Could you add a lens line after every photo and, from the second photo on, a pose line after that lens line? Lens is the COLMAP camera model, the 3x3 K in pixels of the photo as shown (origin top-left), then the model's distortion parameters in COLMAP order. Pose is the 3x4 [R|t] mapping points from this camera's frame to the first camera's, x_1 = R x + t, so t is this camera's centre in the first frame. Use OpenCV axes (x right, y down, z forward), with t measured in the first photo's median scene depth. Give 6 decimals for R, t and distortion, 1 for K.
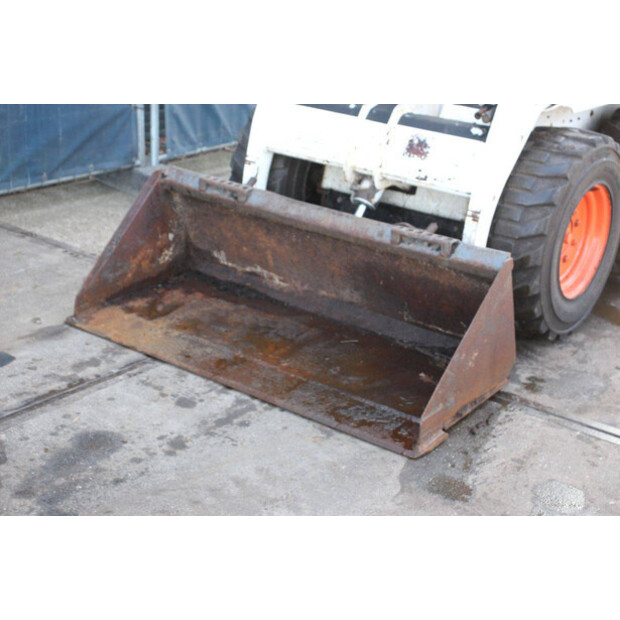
lens RADIAL K [[1109.0, 0, 310.0], [0, 1109.0, 310.0], [0, 0, 1]] dist [0.253006, -0.004591]
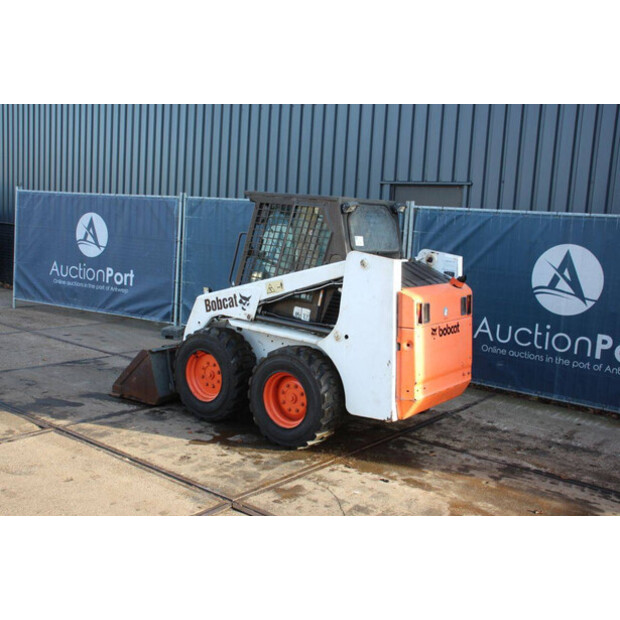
lens RADIAL K [[686.2, 0, 310.0], [0, 686.2, 310.0], [0, 0, 1]] dist [-0.019238, -0.011627]
pose [[-0.020497, 0.087175, -0.995982, 1.631708], [-0.410452, 0.907637, 0.087890, -0.397546], [0.911652, 0.410604, 0.017177, 1.142434]]
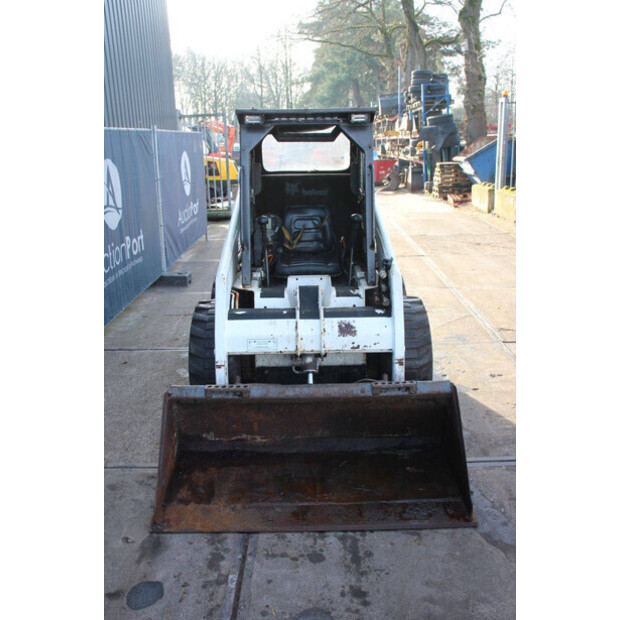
lens RADIAL K [[594.7, 0, 310.0], [0, 594.7, 310.0], [0, 0, 1]] dist [-0.134296, 0.188665]
pose [[0.792041, -0.236544, 0.562778, -0.396613], [0.277354, 0.960674, 0.013444, -0.193311], [-0.543826, 0.145440, 0.826499, 0.335229]]
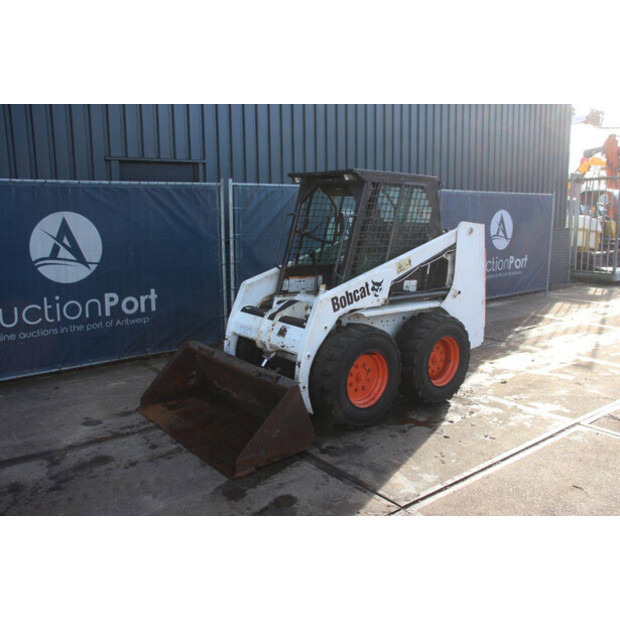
lens RADIAL K [[568.8, 0, 310.0], [0, 568.8, 310.0], [0, 0, 1]] dist [-0.081358, 0.014719]
pose [[0.965426, -0.007144, -0.260578, 0.417990], [-0.044133, 0.980715, -0.190395, 0.015311], [0.256913, 0.195312, 0.946493, -0.006587]]
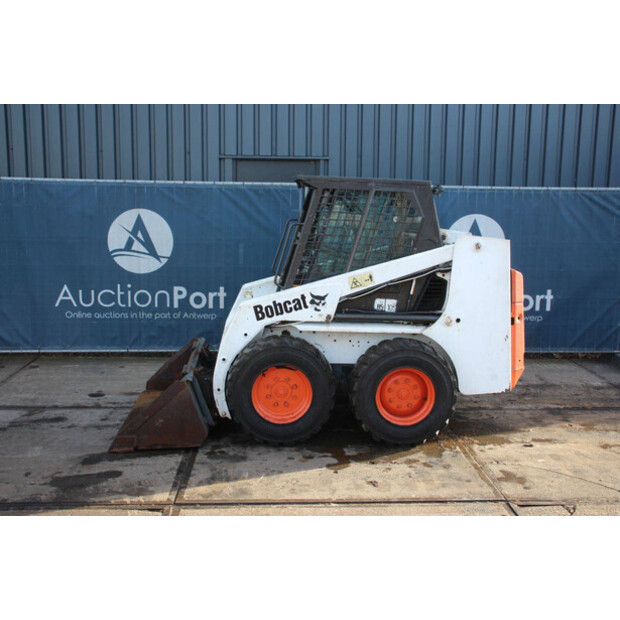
lens RADIAL K [[740.1, 0, 310.0], [0, 740.1, 310.0], [0, 0, 1]] dist [0.000548, 0.015040]
pose [[0.647832, 0.076545, -0.757928, 1.248097], [-0.258662, 0.957931, -0.124346, -0.055636], [0.716524, 0.276603, 0.640378, 0.191189]]
